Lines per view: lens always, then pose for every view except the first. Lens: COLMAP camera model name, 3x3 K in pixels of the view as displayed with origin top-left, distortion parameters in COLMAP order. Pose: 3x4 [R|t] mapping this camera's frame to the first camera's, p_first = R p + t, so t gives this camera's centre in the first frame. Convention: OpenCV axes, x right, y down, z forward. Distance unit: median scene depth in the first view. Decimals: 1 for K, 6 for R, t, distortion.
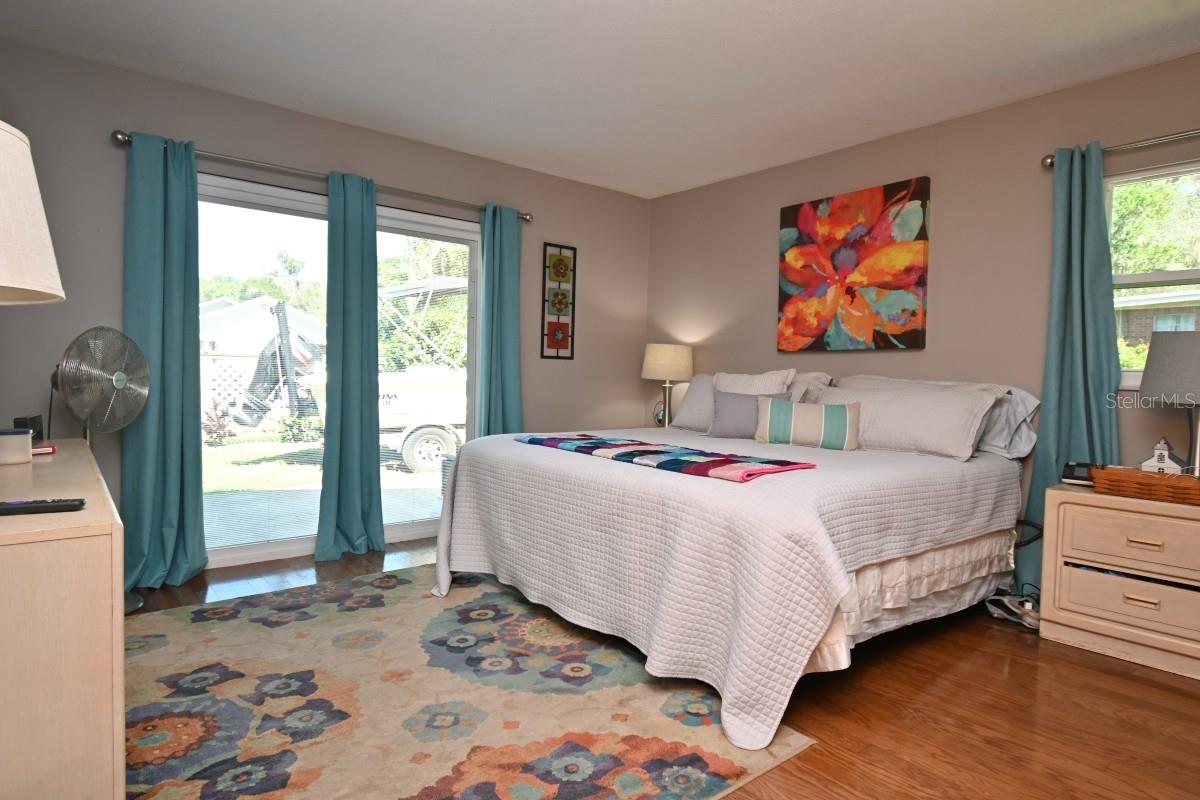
lens RADIAL K [[656.2, 0, 598.3], [0, 656.2, 400.5], [0, 0, 1]] dist [0.005572, 0.000562]
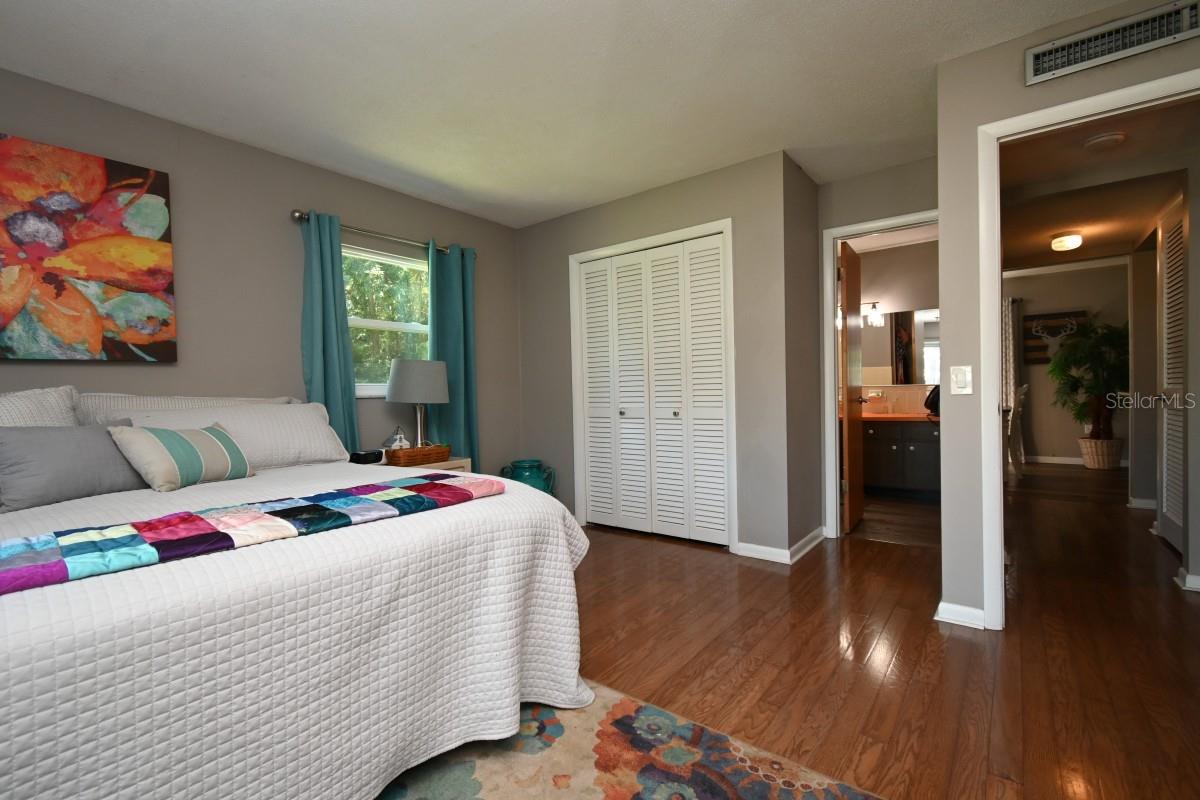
lens RADIAL K [[532.4, 0, 598.6], [0, 532.4, 398.0], [0, 0, 1]] dist [0.003381, -0.002144]
pose [[-0.215239, -0.031654, 0.976048, -0.353175], [0.051748, 0.997701, 0.043768, -0.031271], [-0.975189, 0.059929, -0.213106, 0.576325]]
